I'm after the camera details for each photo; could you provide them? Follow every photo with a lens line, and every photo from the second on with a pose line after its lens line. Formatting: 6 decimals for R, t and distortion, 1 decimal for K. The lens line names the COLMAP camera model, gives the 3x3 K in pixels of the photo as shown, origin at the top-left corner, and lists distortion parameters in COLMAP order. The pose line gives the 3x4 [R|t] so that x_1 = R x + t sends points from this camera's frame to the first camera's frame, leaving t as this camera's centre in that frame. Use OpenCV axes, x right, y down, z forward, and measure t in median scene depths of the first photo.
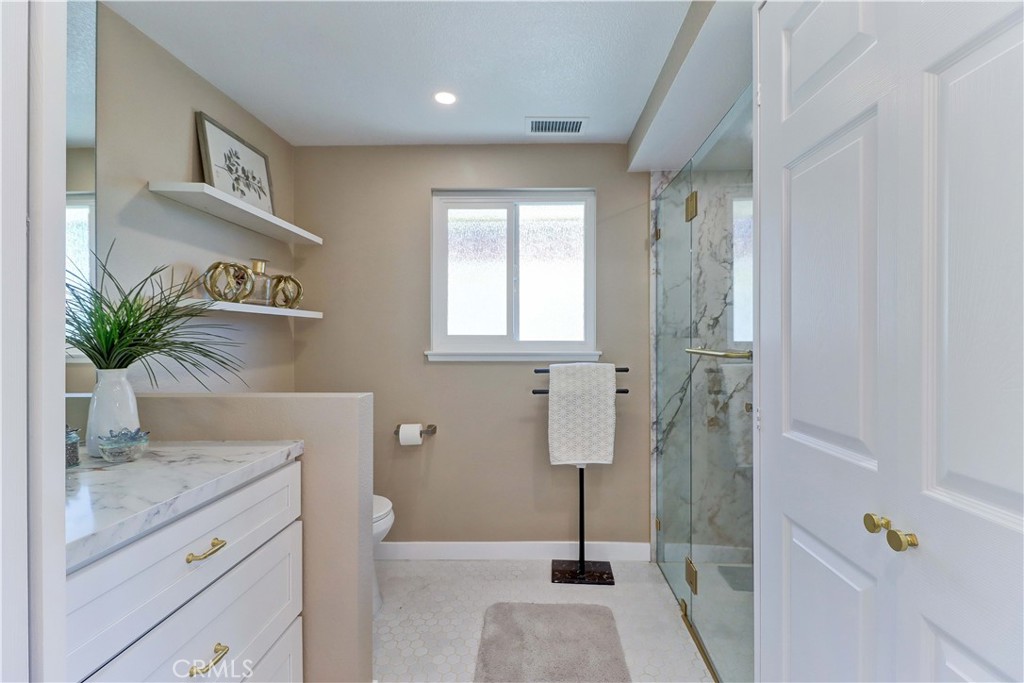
lens RADIAL K [[474.0, 0, 518.7], [0, 474.0, 337.6], [0, 0, 1]] dist [0.013498, -0.005365]
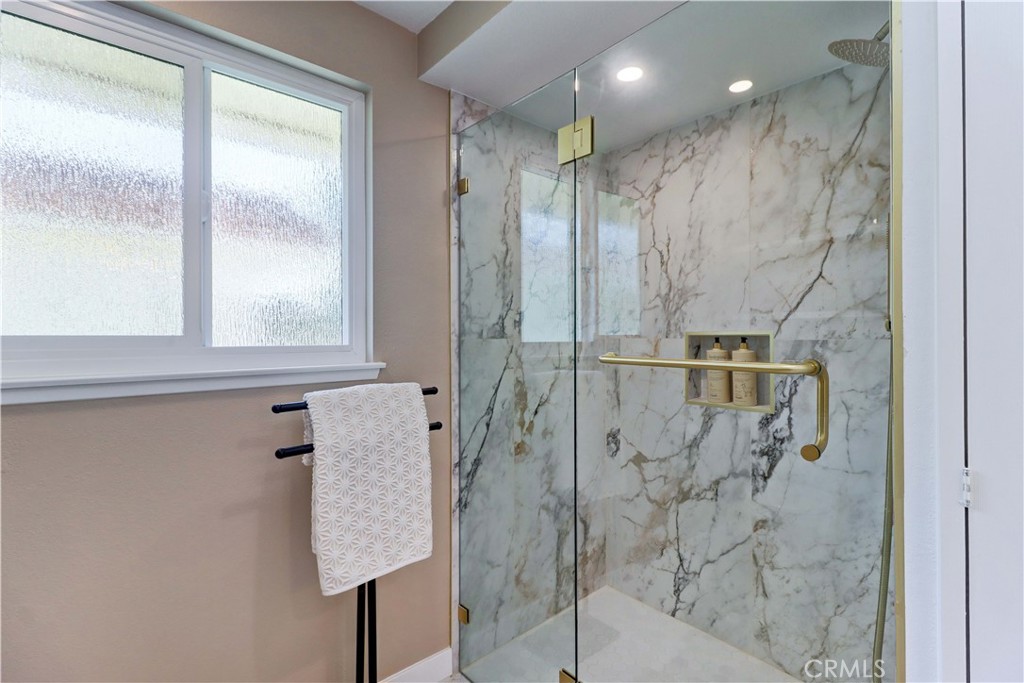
lens RADIAL K [[474.0, 0, 517.3], [0, 474.0, 333.0], [0, 0, 1]] dist [0.013498, -0.005365]
pose [[0.726486, -0.000845, 0.687180, -0.125291], [0.007460, 0.999950, -0.006657, -0.002894], [-0.687140, 0.009963, 0.726456, 0.484979]]
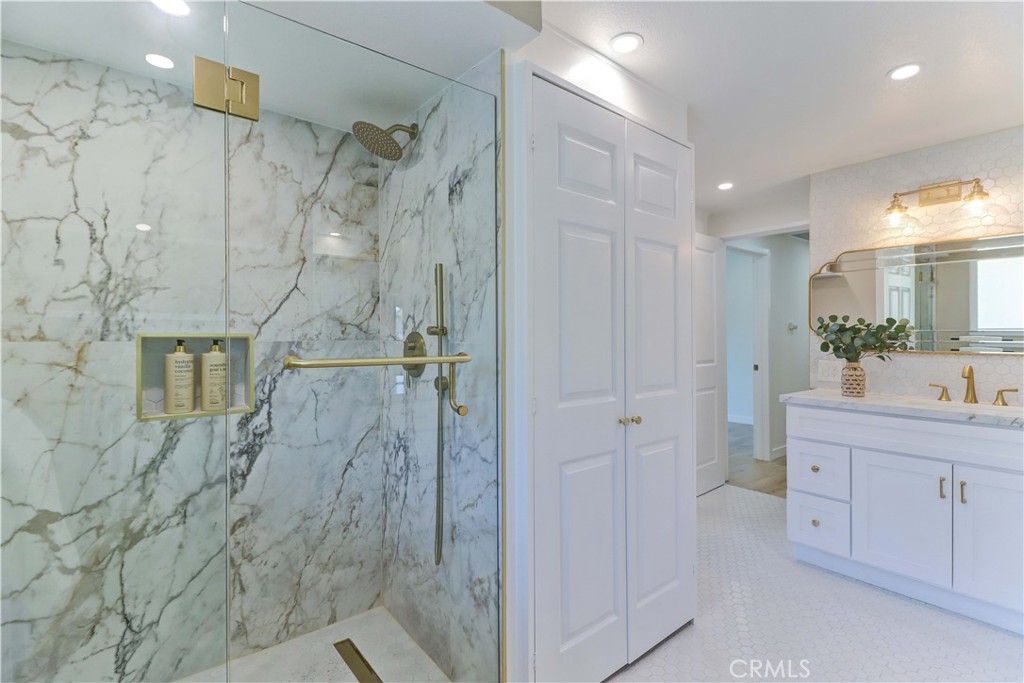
lens RADIAL K [[474.0, 0, 512.2], [0, 474.0, 331.8], [0, 0, 1]] dist [0.013498, -0.005365]
pose [[-0.649224, 0.003464, 0.760589, -0.185232], [0.001064, 0.999993, -0.003646, -0.006393], [-0.760597, -0.001558, -0.649223, 0.869385]]
